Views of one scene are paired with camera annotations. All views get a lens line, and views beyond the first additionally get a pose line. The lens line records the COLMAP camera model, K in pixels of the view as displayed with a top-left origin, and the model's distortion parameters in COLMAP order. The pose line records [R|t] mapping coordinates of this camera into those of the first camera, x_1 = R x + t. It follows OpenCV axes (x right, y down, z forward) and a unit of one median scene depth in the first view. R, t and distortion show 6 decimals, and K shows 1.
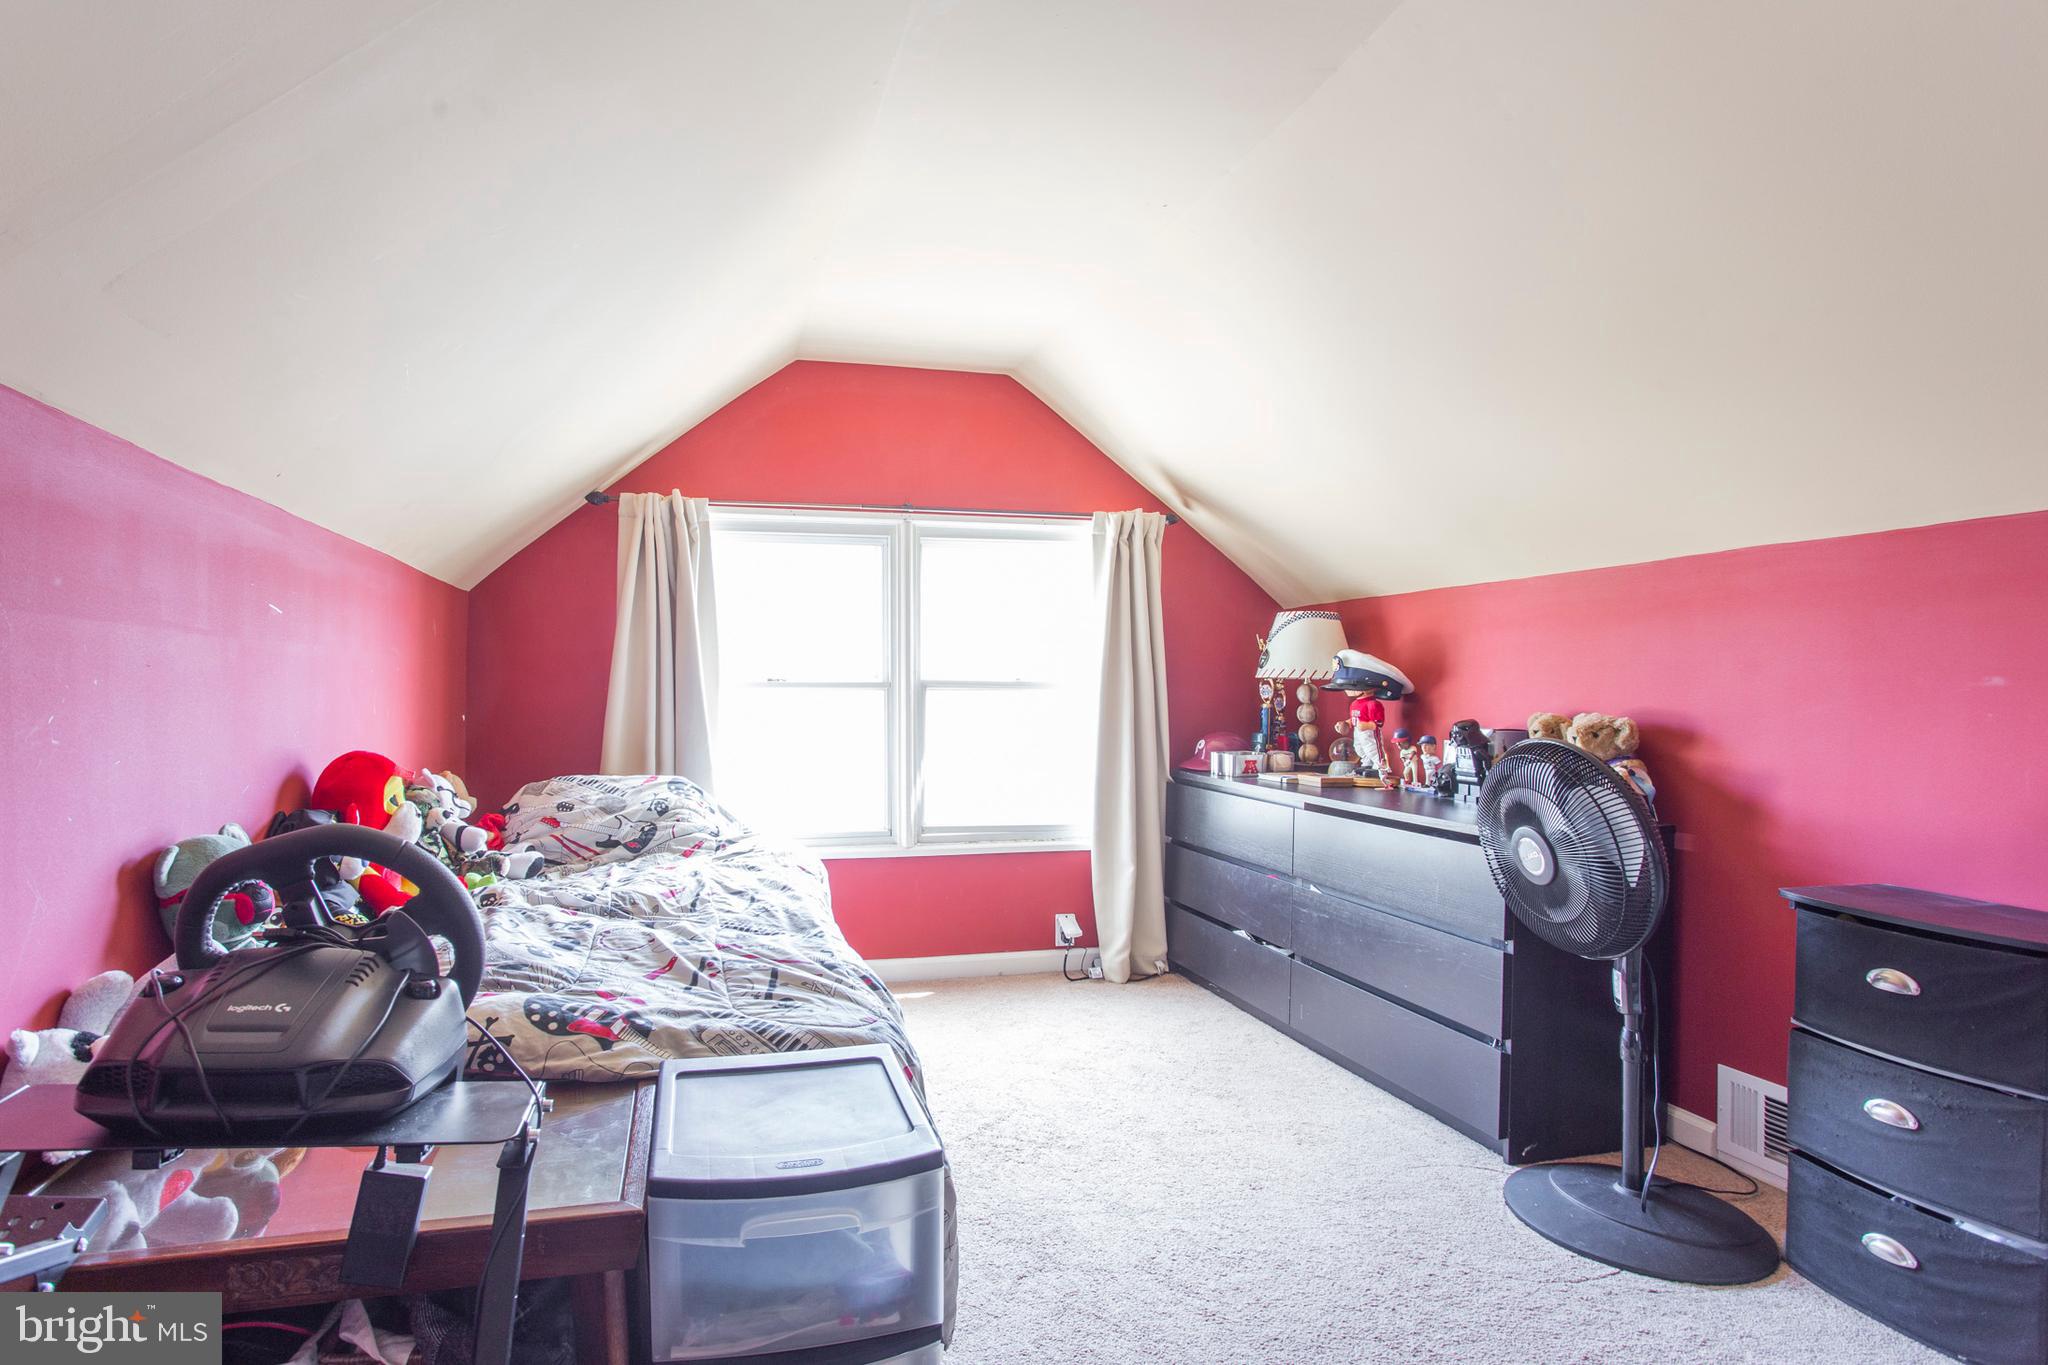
lens RADIAL K [[1044.0, 0, 953.5], [0, 1044.0, 699.3], [0, 0, 1]] dist [-0.003054, 0.001076]
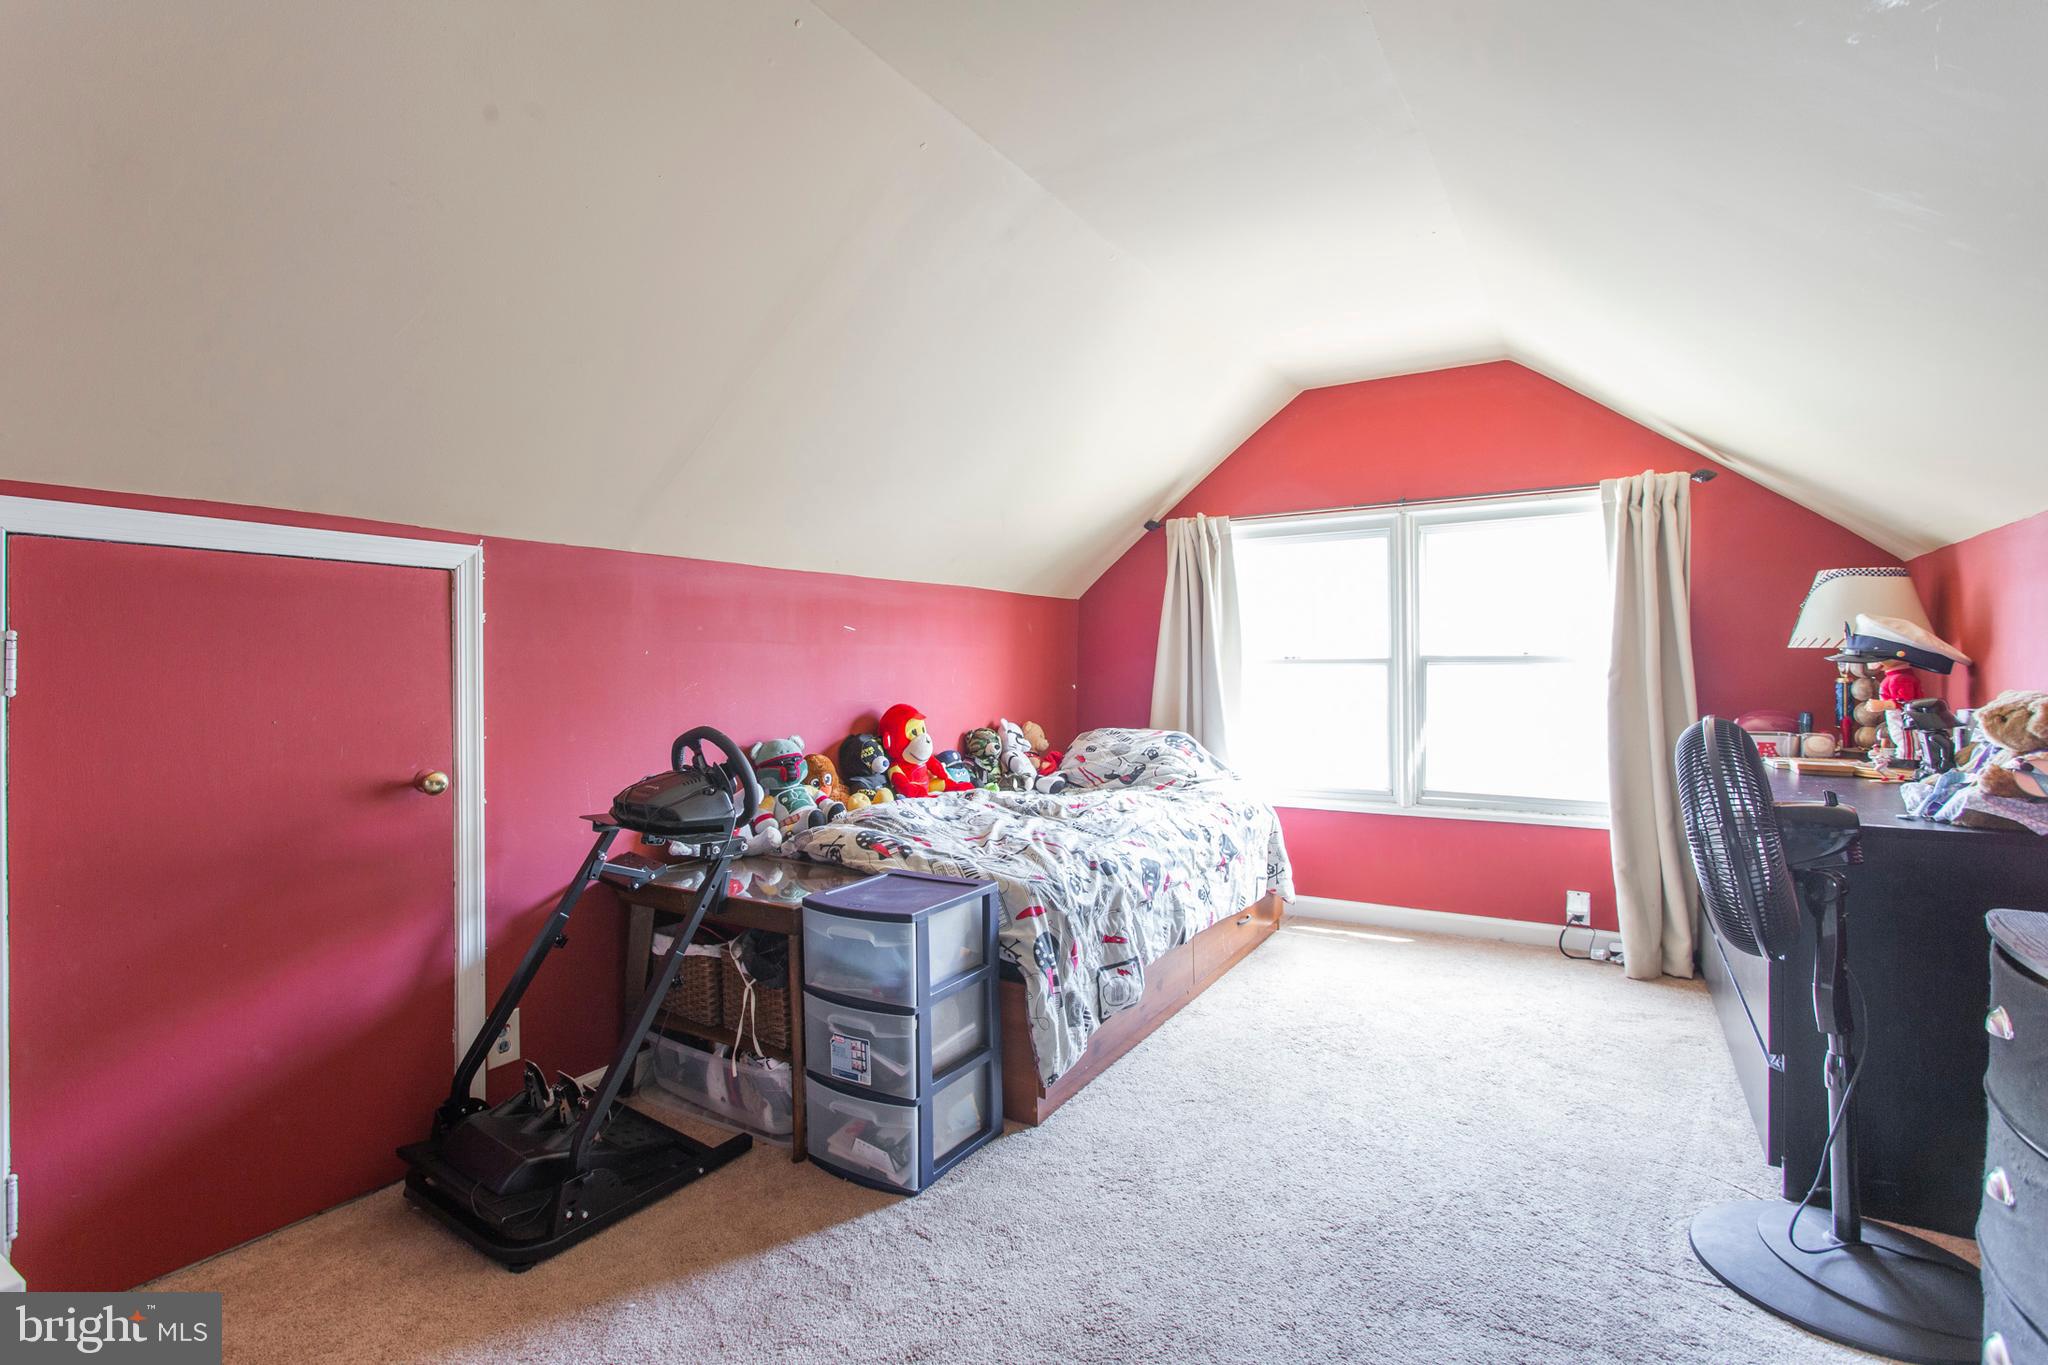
lens RADIAL K [[990.7, 0, 997.3], [0, 990.7, 660.2], [0, 0, 1]] dist [-0.019770, 0.006921]
pose [[0.699937, -0.011330, -0.714114, 0.435100], [0.002538, 0.999907, -0.013377, -0.001353], [0.714200, 0.007551, 0.699901, -0.044864]]
